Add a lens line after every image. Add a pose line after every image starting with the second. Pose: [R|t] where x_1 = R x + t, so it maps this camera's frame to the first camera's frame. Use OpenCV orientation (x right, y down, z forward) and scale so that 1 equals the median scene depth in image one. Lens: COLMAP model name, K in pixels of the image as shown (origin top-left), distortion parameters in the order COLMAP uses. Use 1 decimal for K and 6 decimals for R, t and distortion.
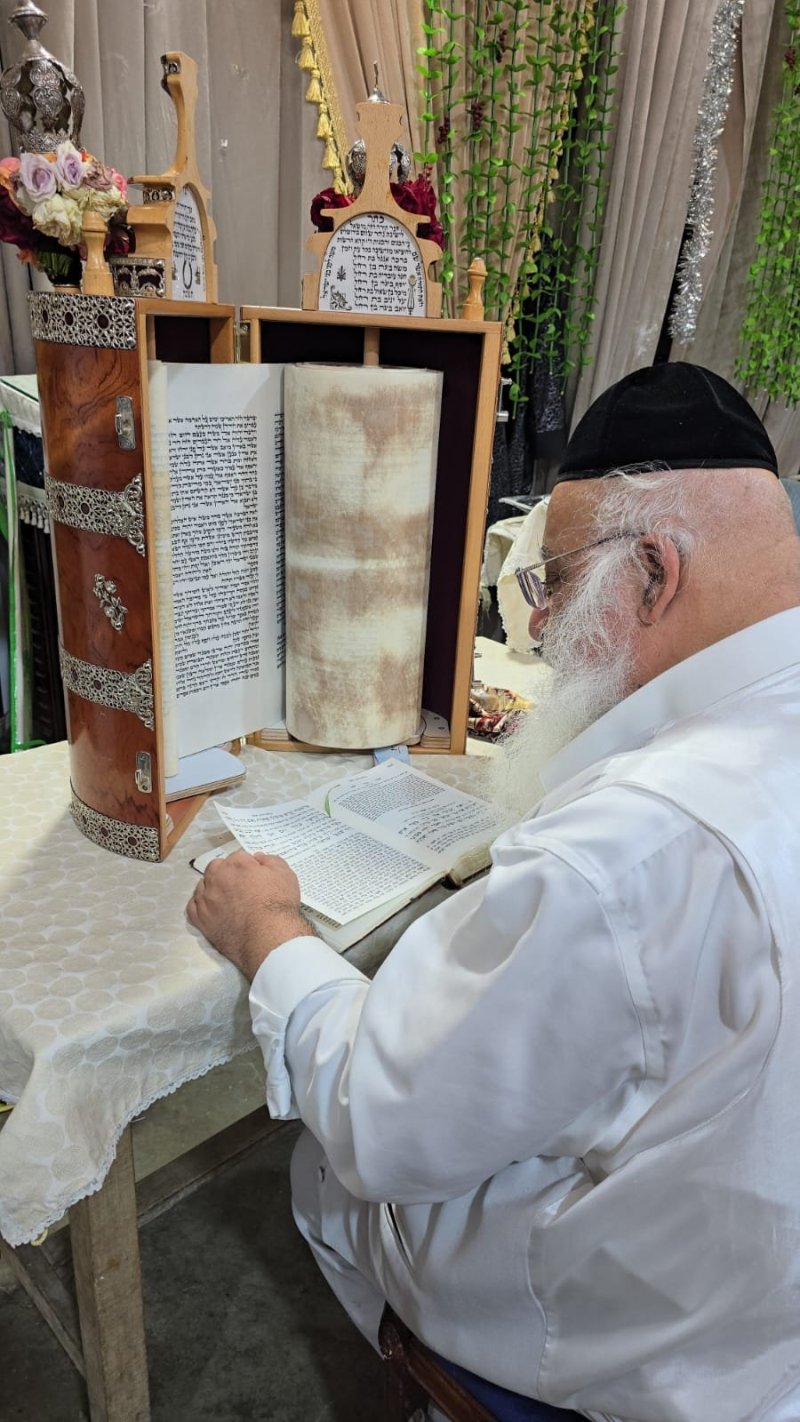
lens RADIAL K [[927.8, 0, 381.8], [0, 927.8, 695.9], [0, 0, 1]] dist [0.036227, -0.036928]
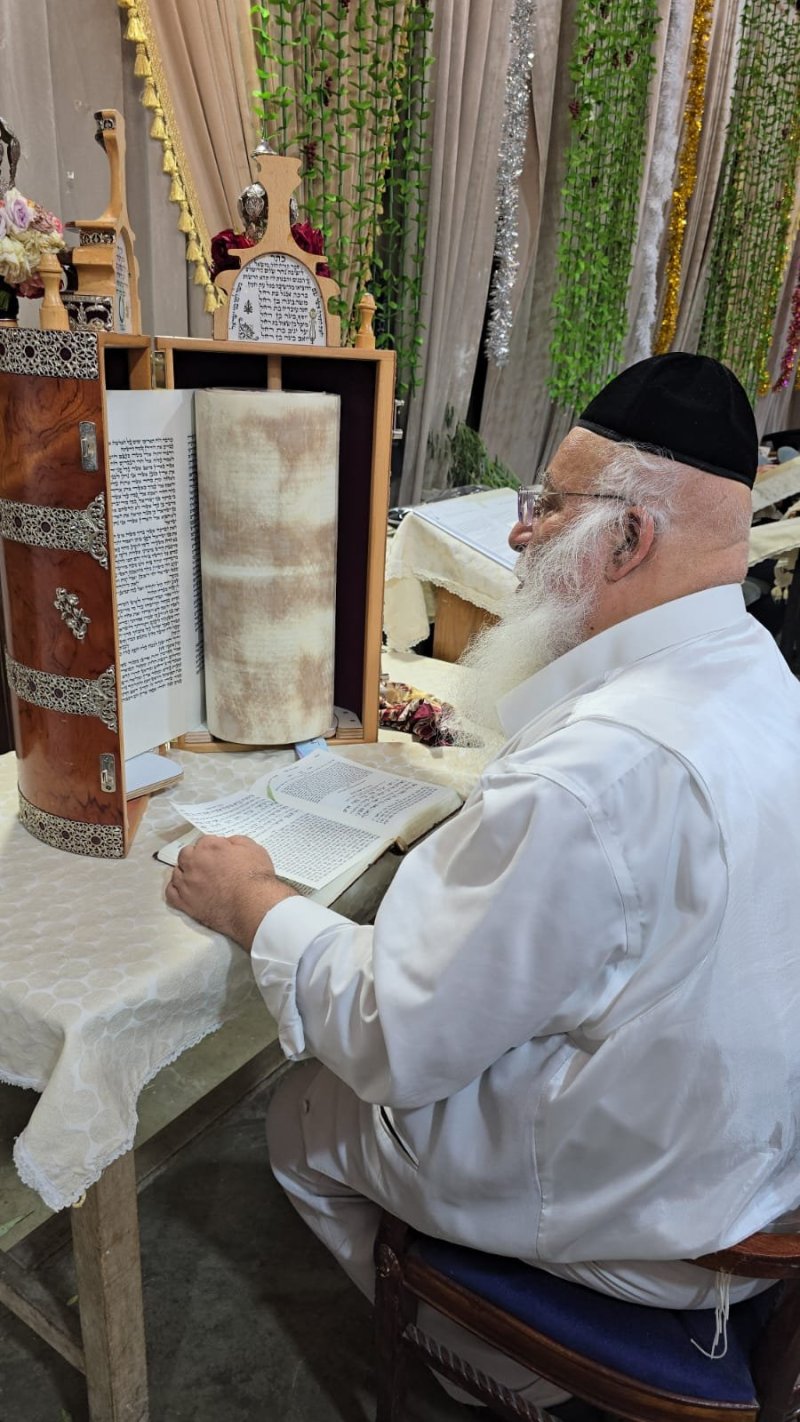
lens RADIAL K [[900.2, 0, 391.2], [0, 900.2, 684.2], [0, 0, 1]] dist [0.024961, -0.020520]
pose [[0.983547, -0.067690, 0.167490, -0.081576], [0.071498, 0.997299, -0.016802, 0.017081], [-0.165901, 0.028501, 0.985731, -0.056707]]
